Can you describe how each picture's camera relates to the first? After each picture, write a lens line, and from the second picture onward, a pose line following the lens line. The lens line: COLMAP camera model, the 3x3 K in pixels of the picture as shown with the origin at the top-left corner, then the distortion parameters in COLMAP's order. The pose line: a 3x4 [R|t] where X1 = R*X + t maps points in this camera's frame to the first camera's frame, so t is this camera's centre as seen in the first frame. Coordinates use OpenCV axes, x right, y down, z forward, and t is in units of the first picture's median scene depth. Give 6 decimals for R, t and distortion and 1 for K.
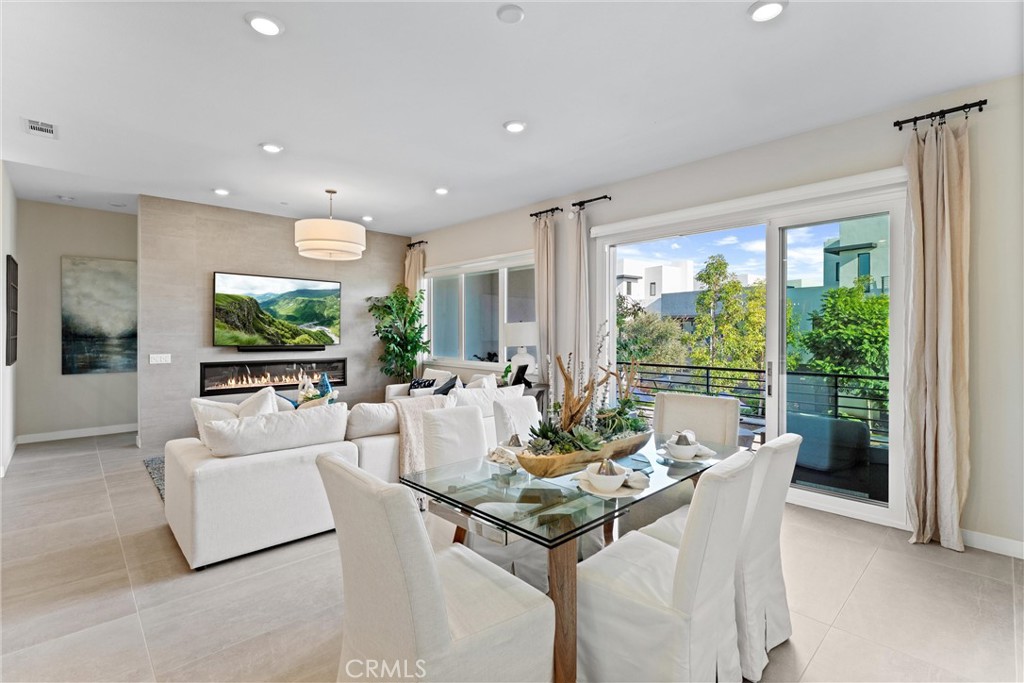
lens RADIAL K [[469.5, 0, 507.8], [0, 469.5, 335.8], [0, 0, 1]] dist [-0.001130, -0.000064]
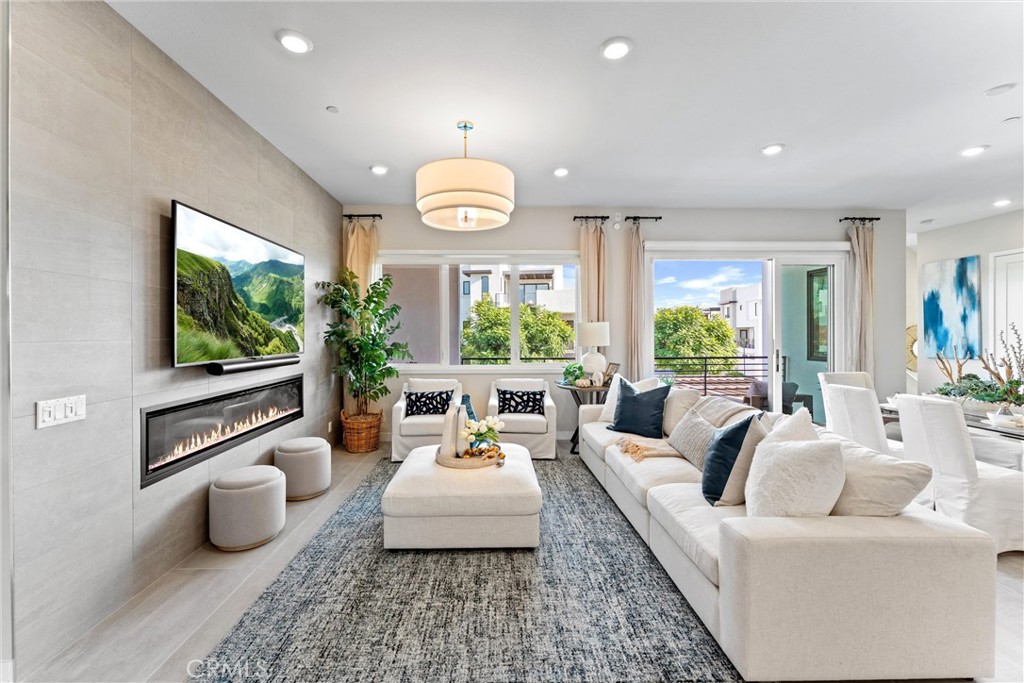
lens RADIAL K [[415.7, 0, 504.0], [0, 415.7, 333.3], [0, 0, 1]] dist [-0.000221, -0.000049]
pose [[0.662378, -0.007746, 0.749130, -0.673451], [0.011189, 0.999937, 0.000446, -0.006066], [-0.749086, 0.008086, 0.662423, 0.475687]]
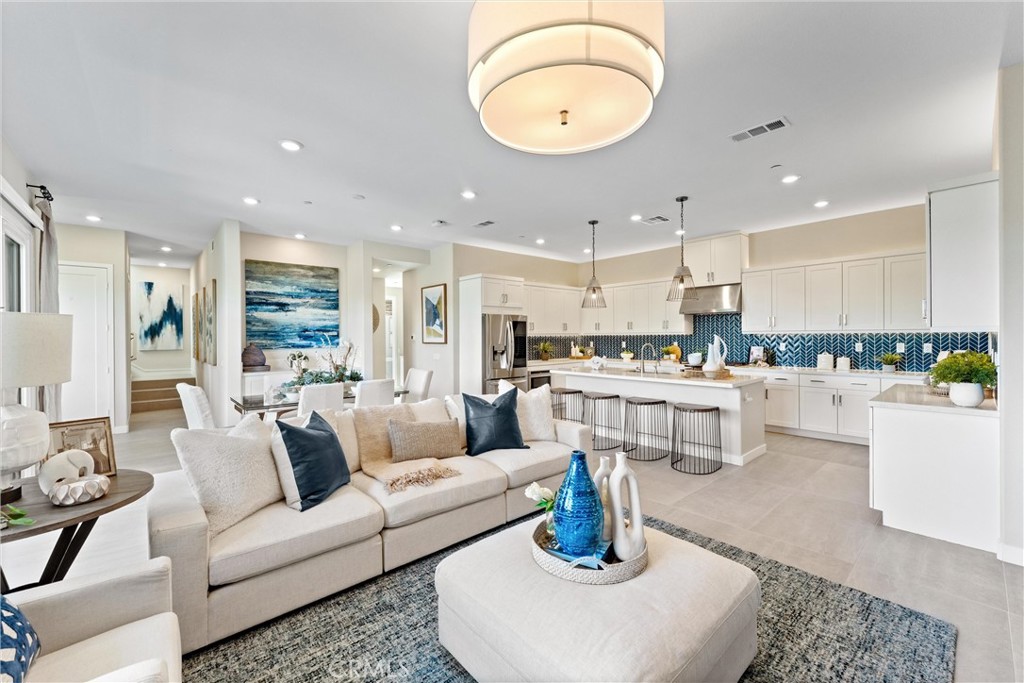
lens RADIAL K [[411.3, 0, 512.2], [0, 411.3, 338.4], [0, 0, 1]] dist [-0.000917, 0.000013]
pose [[-0.999477, 0.003905, 0.032089, -0.298592], [0.004293, 0.999918, 0.012041, -0.009918], [-0.032040, 0.012172, -0.999412, 1.104446]]
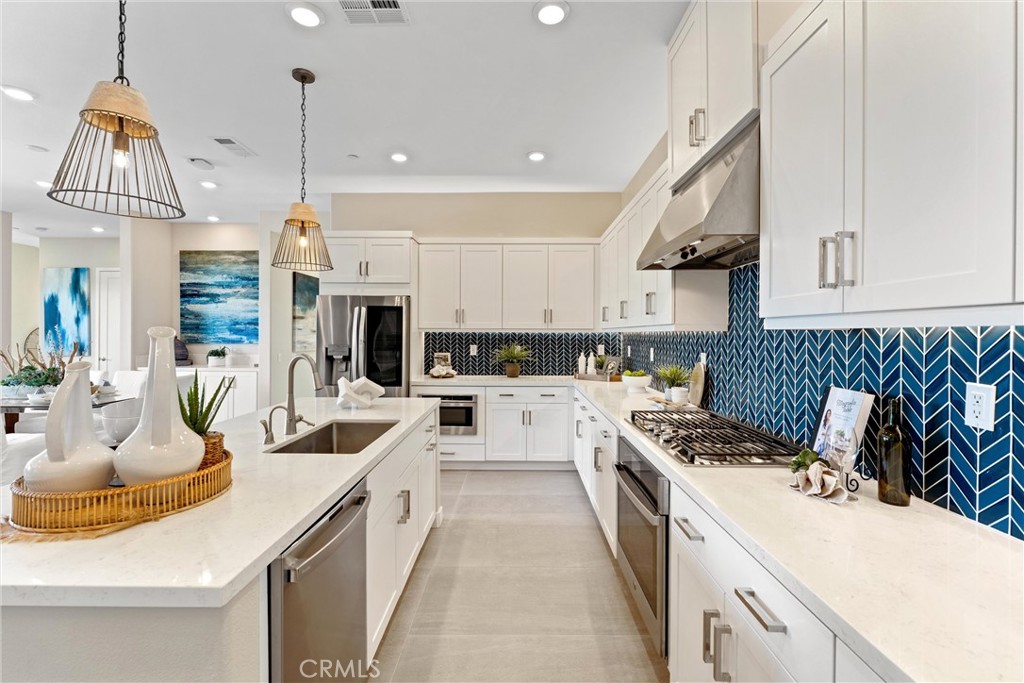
lens RADIAL K [[445.5, 0, 510.9], [0, 445.5, 333.5], [0, 0, 1]] dist [-0.000540, -0.000109]
pose [[-0.717114, -0.006599, 0.696925, -0.903796], [-0.003373, 0.999976, 0.005998, -0.005172], [-0.696948, 0.001950, -0.717119, 0.358918]]
